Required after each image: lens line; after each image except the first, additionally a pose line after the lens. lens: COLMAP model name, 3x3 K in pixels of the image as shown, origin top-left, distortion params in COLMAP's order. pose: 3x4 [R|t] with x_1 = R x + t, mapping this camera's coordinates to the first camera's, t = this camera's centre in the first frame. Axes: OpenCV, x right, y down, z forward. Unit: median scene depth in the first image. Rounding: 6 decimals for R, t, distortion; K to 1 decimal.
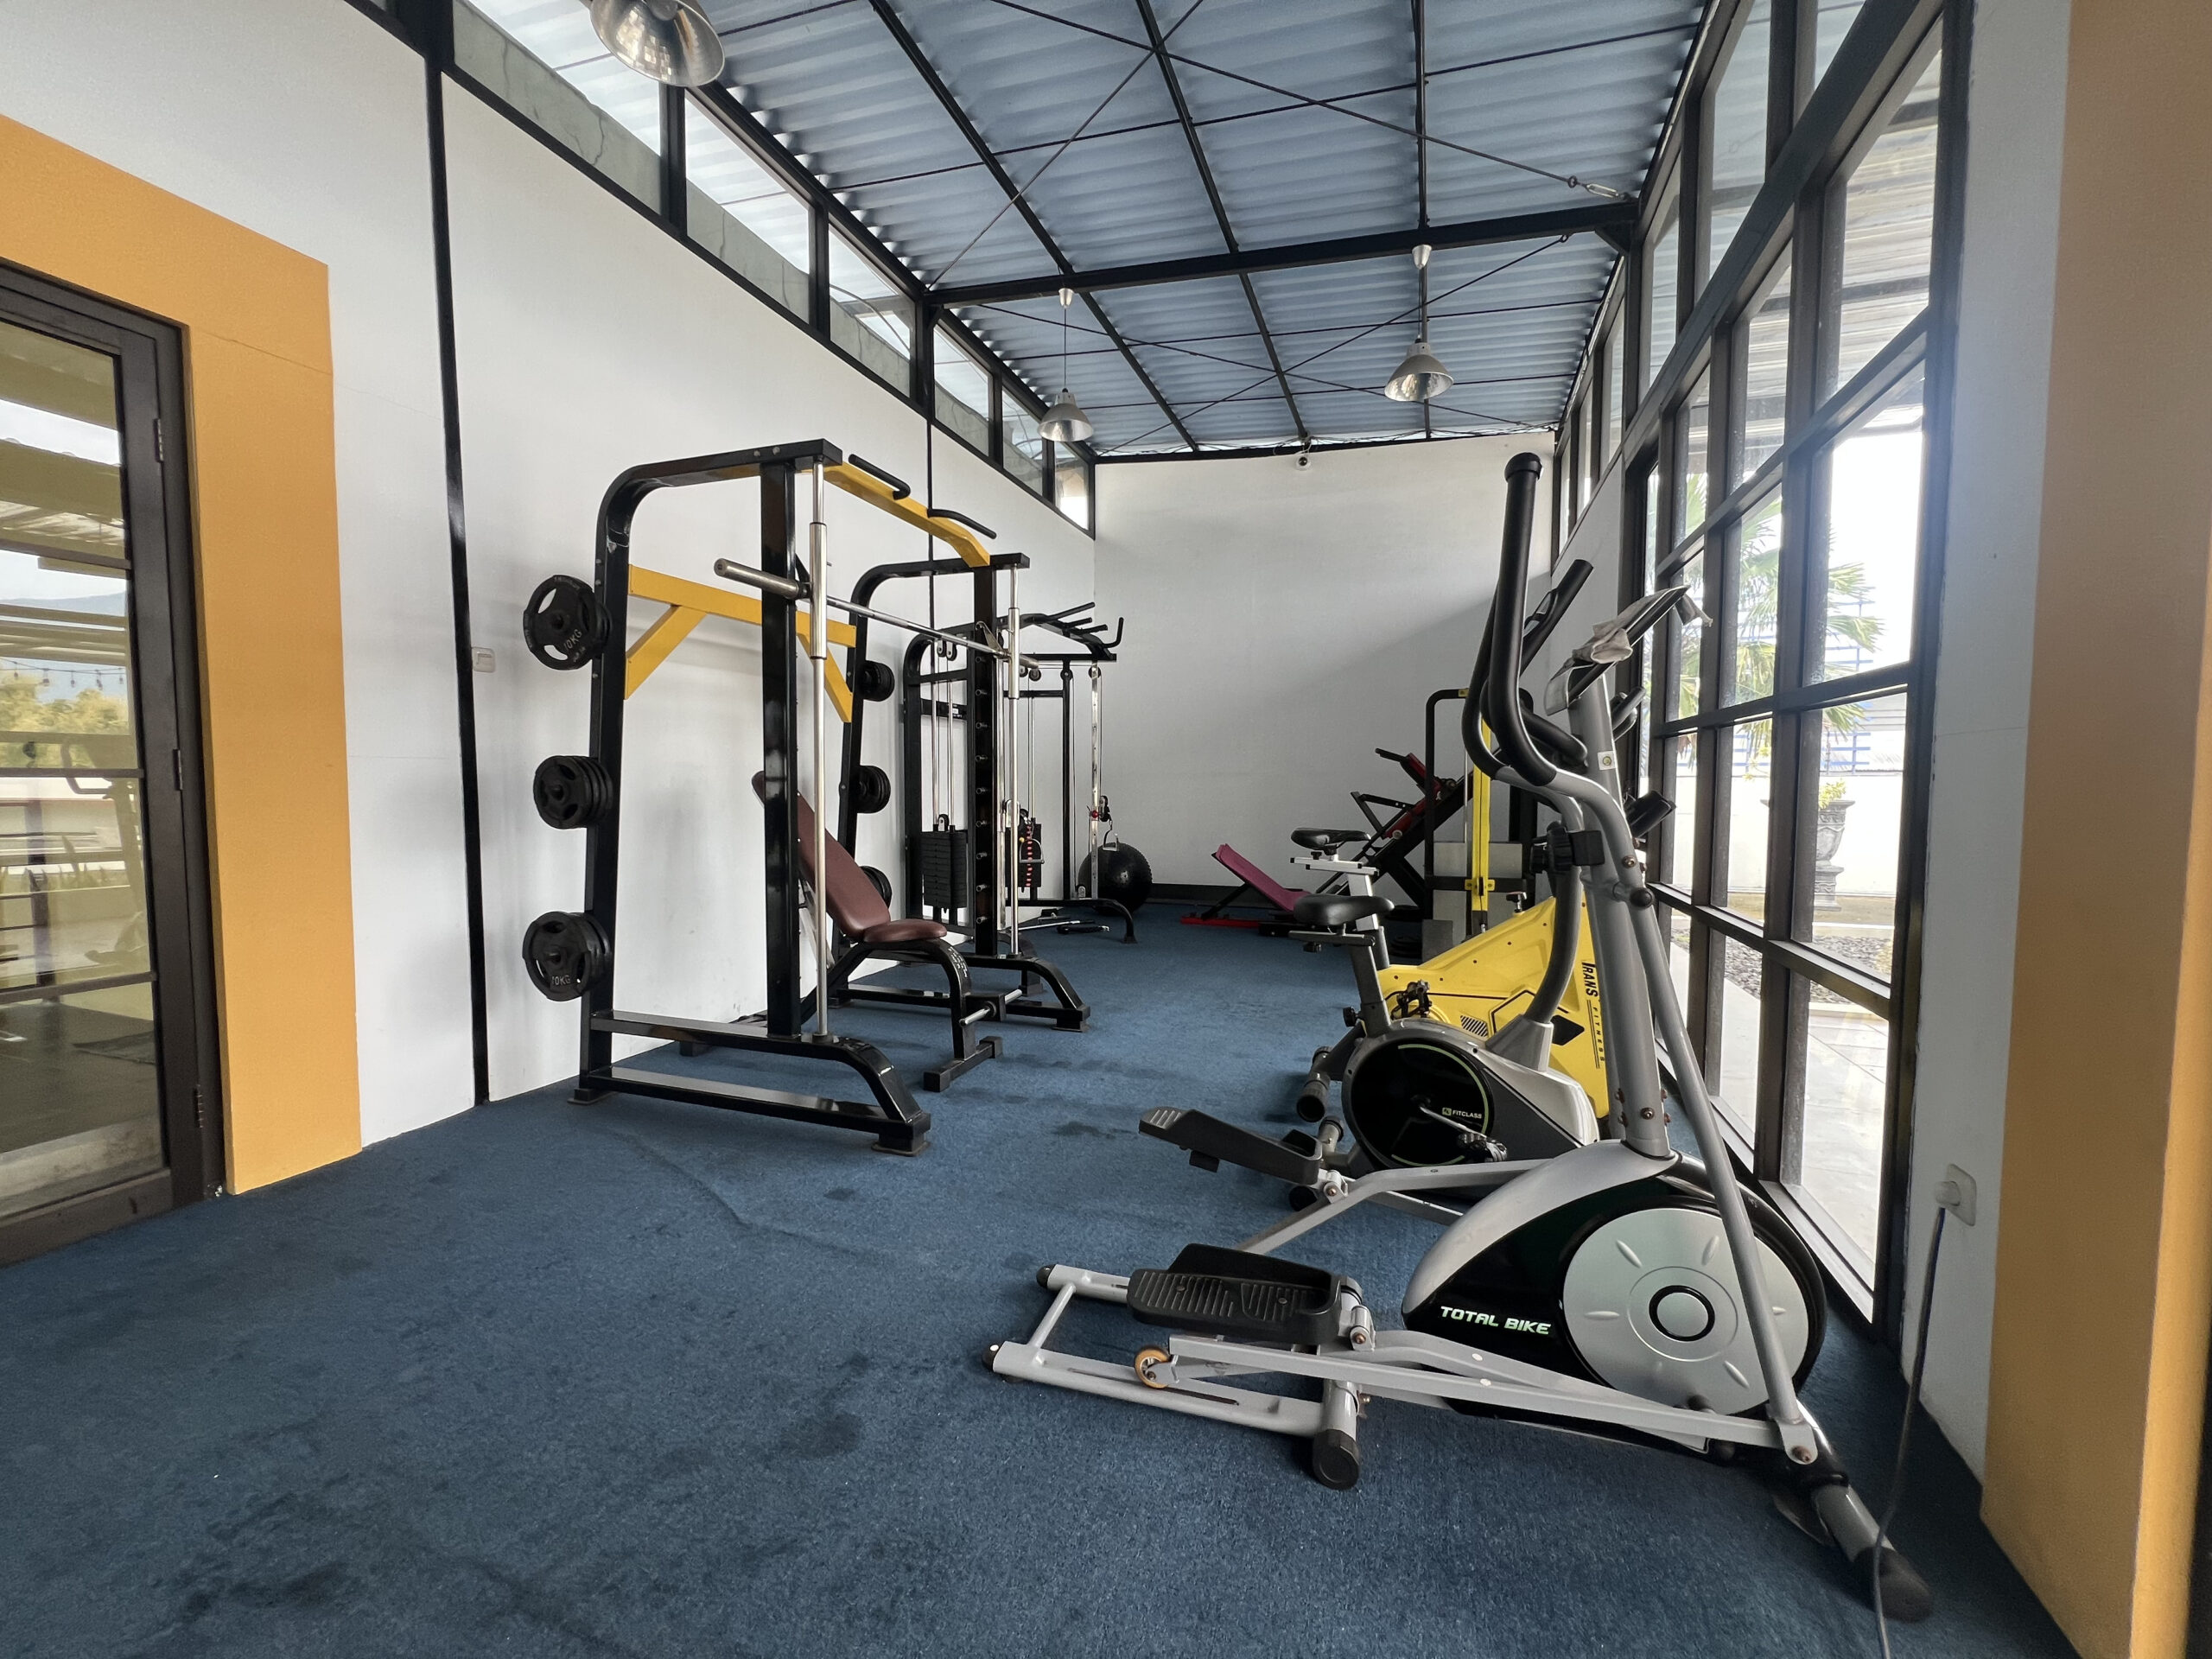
lens RADIAL K [[887.7, 0, 1106.0], [0, 887.7, 829.5], [0, 0, 1]] dist [-0.002957, 0.000904]
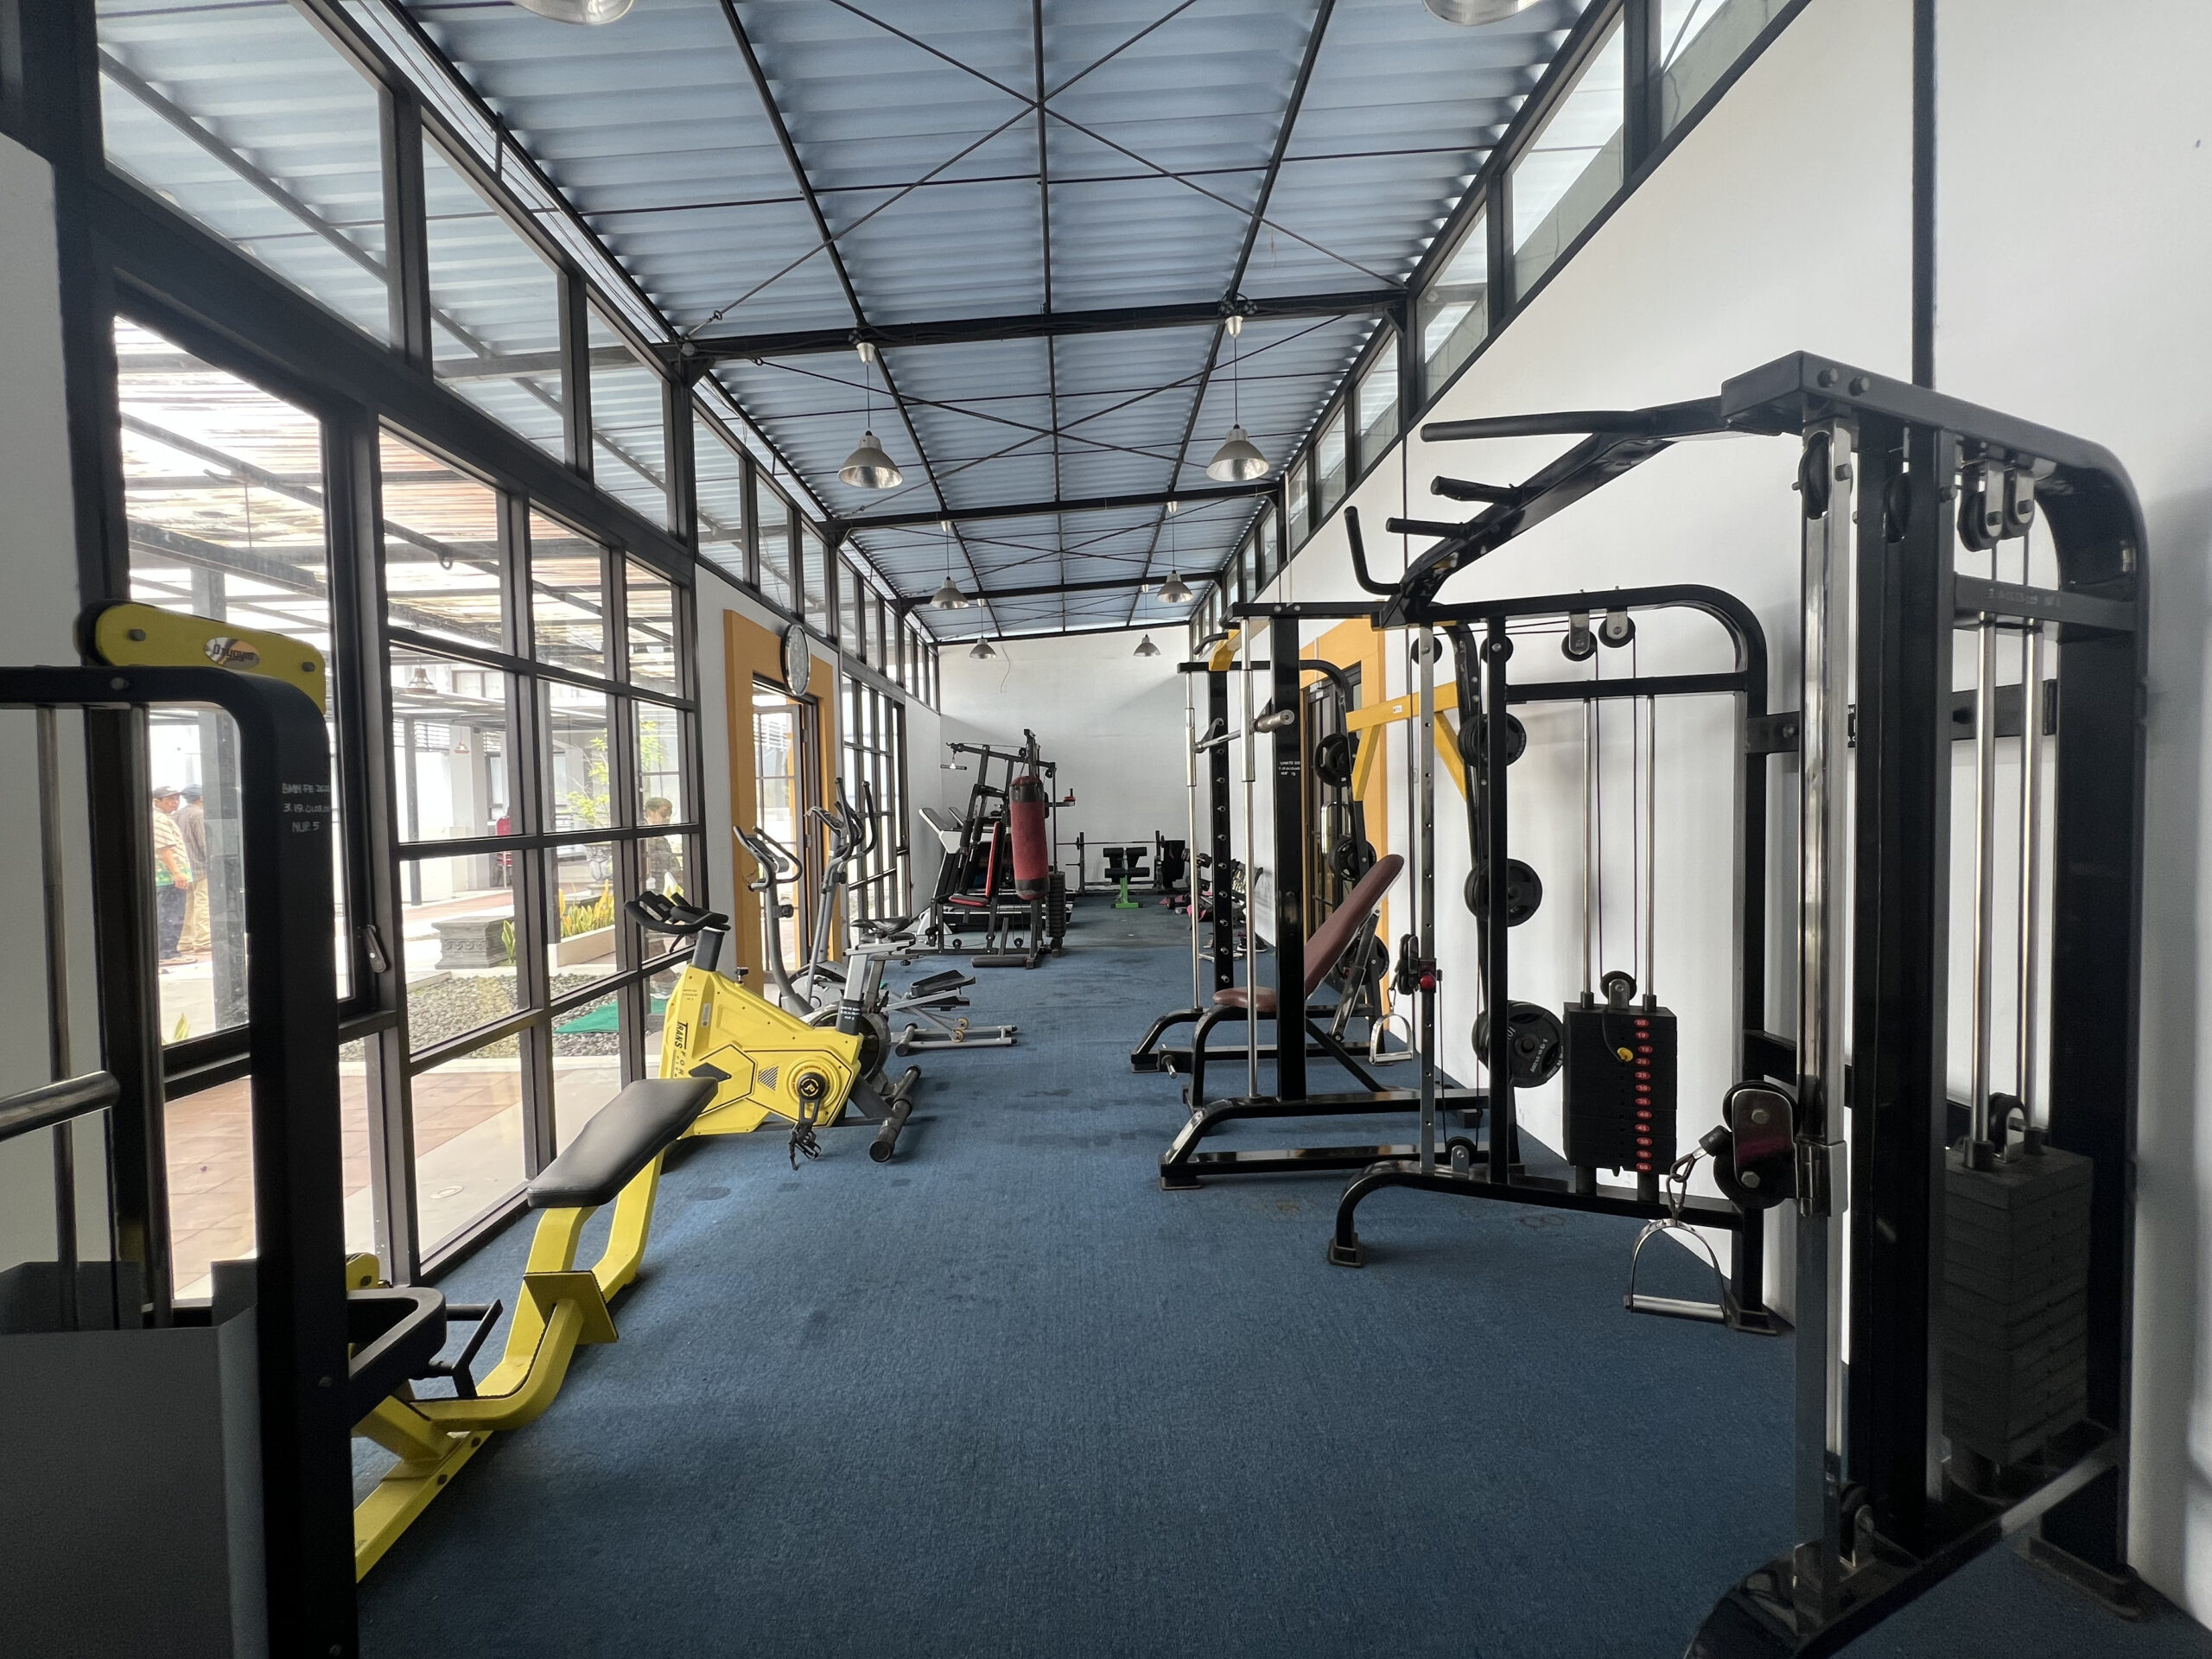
lens RADIAL K [[887.7, 0, 1106.0], [0, 887.7, 829.5], [0, 0, 1]] dist [-0.002957, 0.000904]
pose [[-0.923954, 0.032021, -0.381160, 0.440891], [-0.001162, 0.996250, 0.086511, -0.235584], [0.382501, 0.080375, -0.920452, 2.301324]]
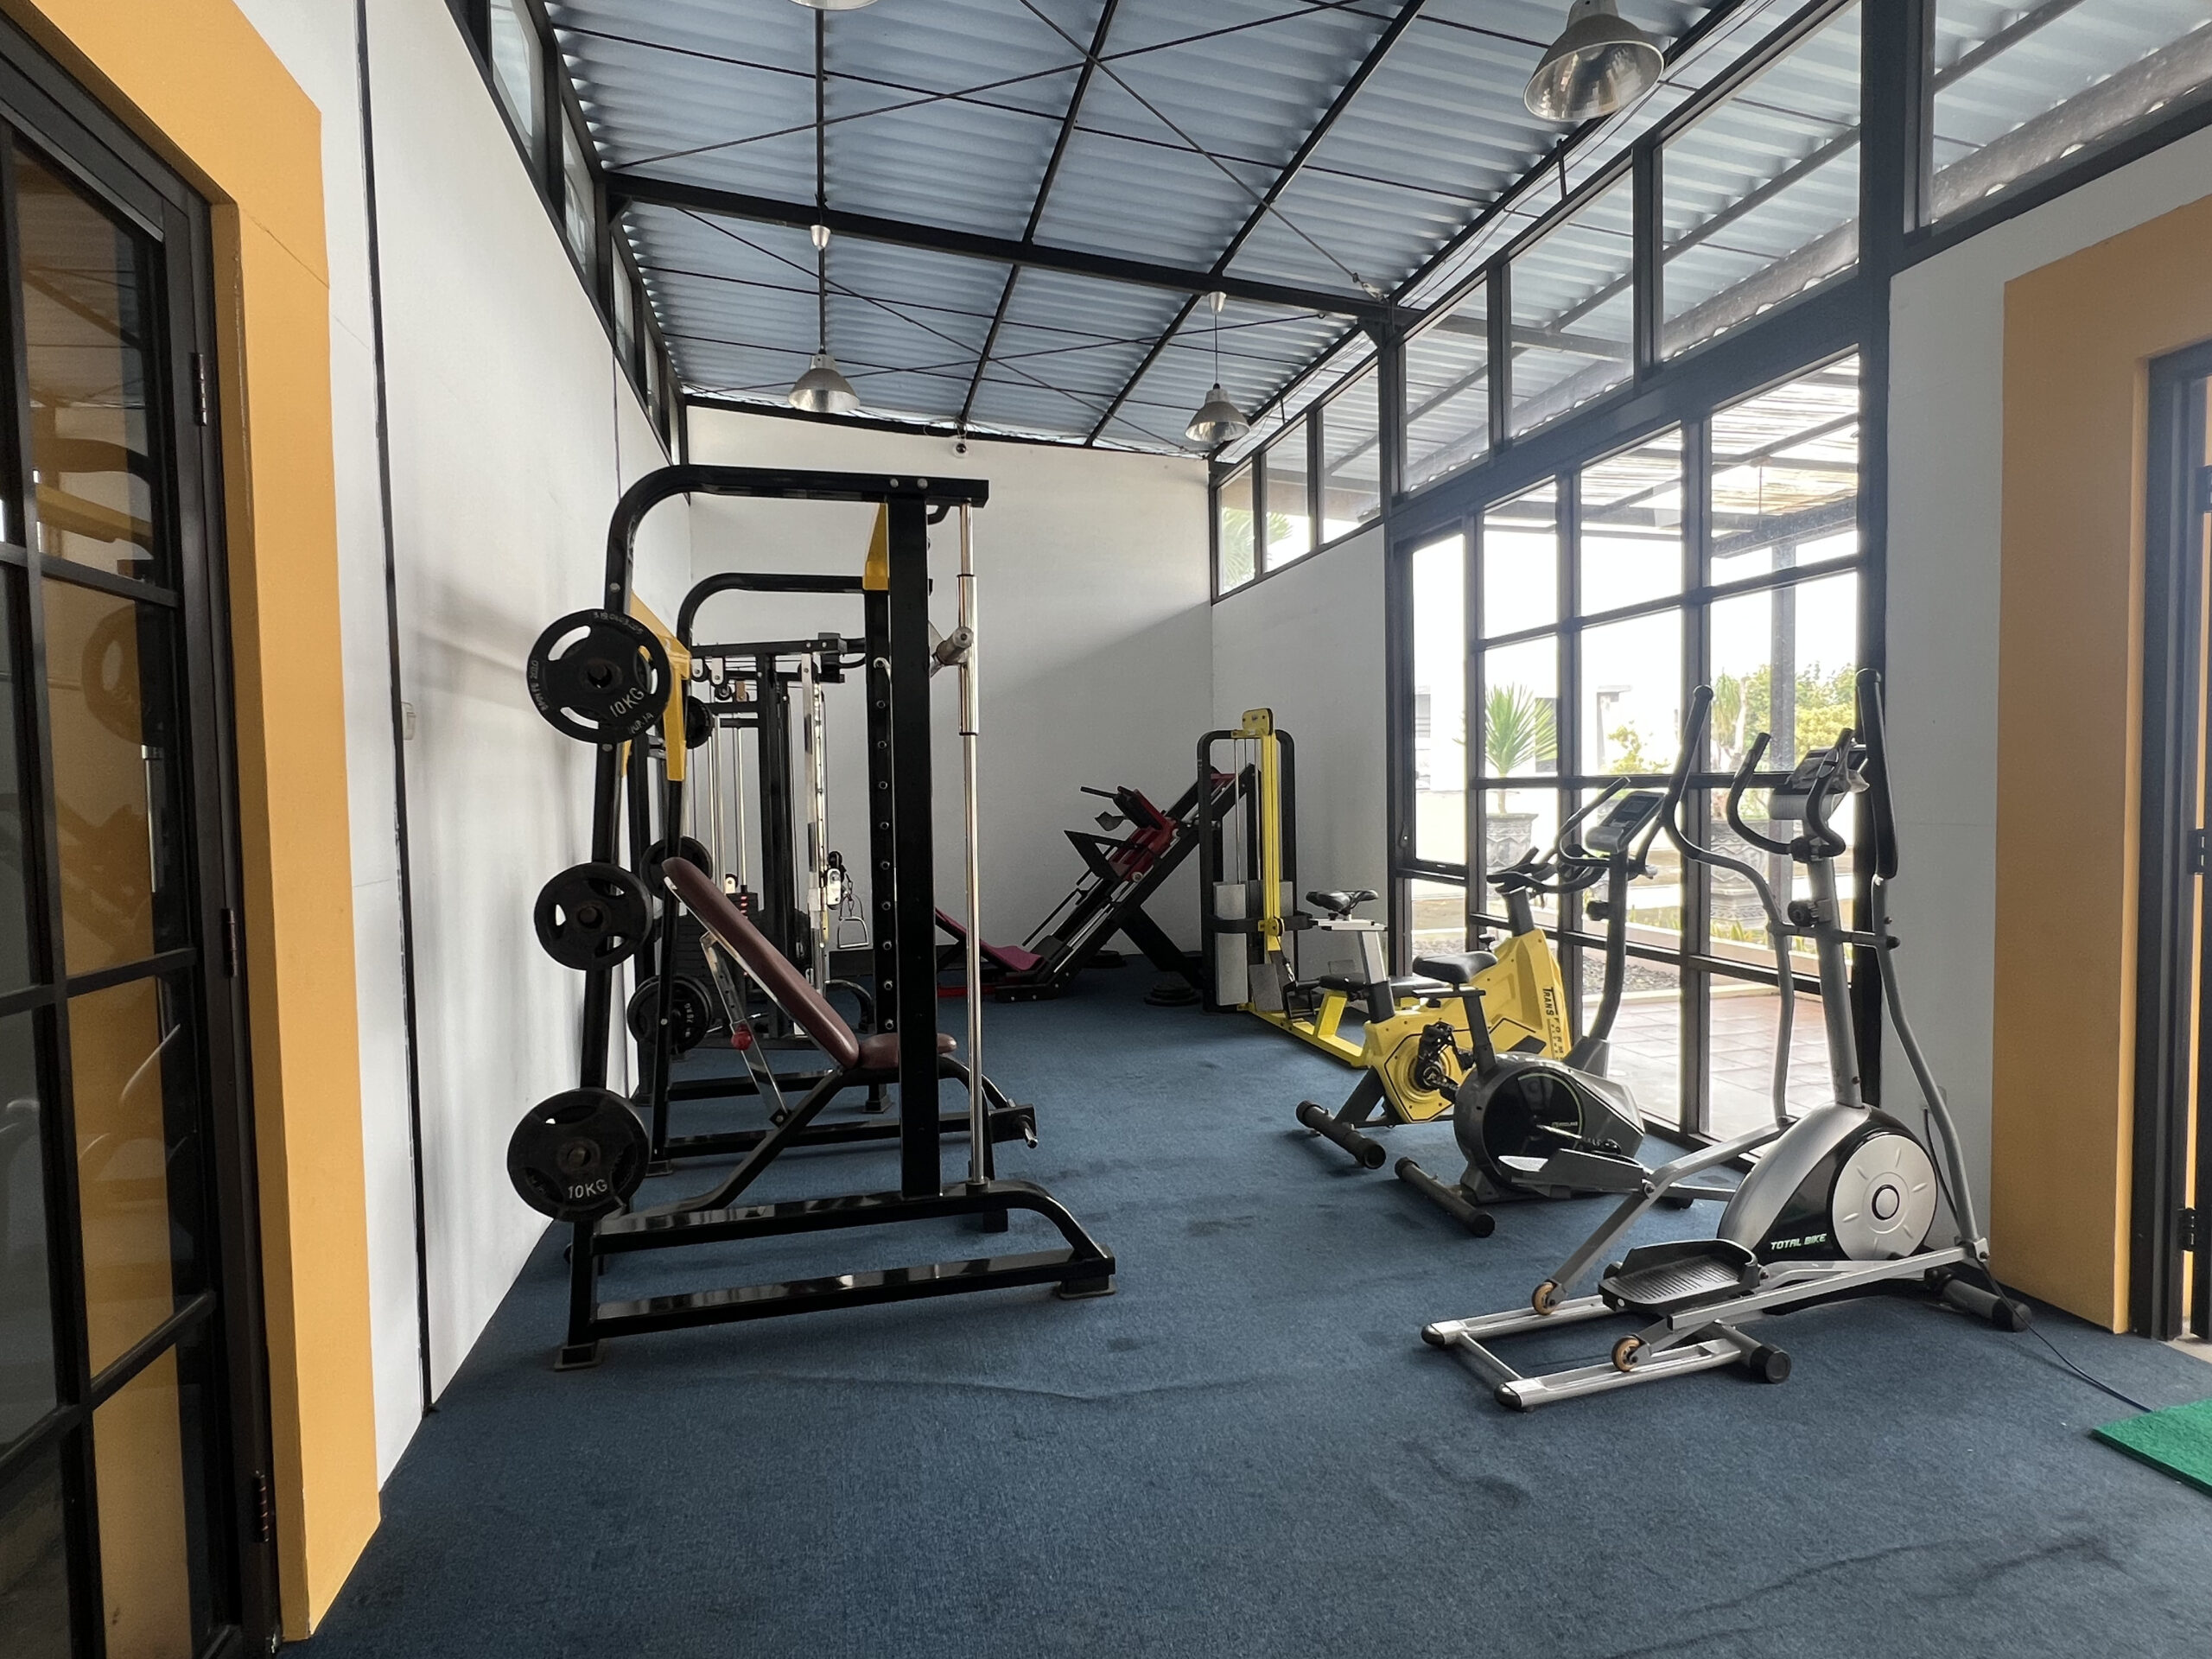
lens RADIAL K [[1141.4, 0, 1106.0], [0, 1141.4, 829.5], [0, 0, 1]] dist [0.001291, 0.000800]
pose [[0.829287, -0.040503, 0.557353, -0.754391], [0.051581, 0.998660, -0.004175, -0.084023], [-0.556437, 0.032212, 0.830265, 0.030113]]
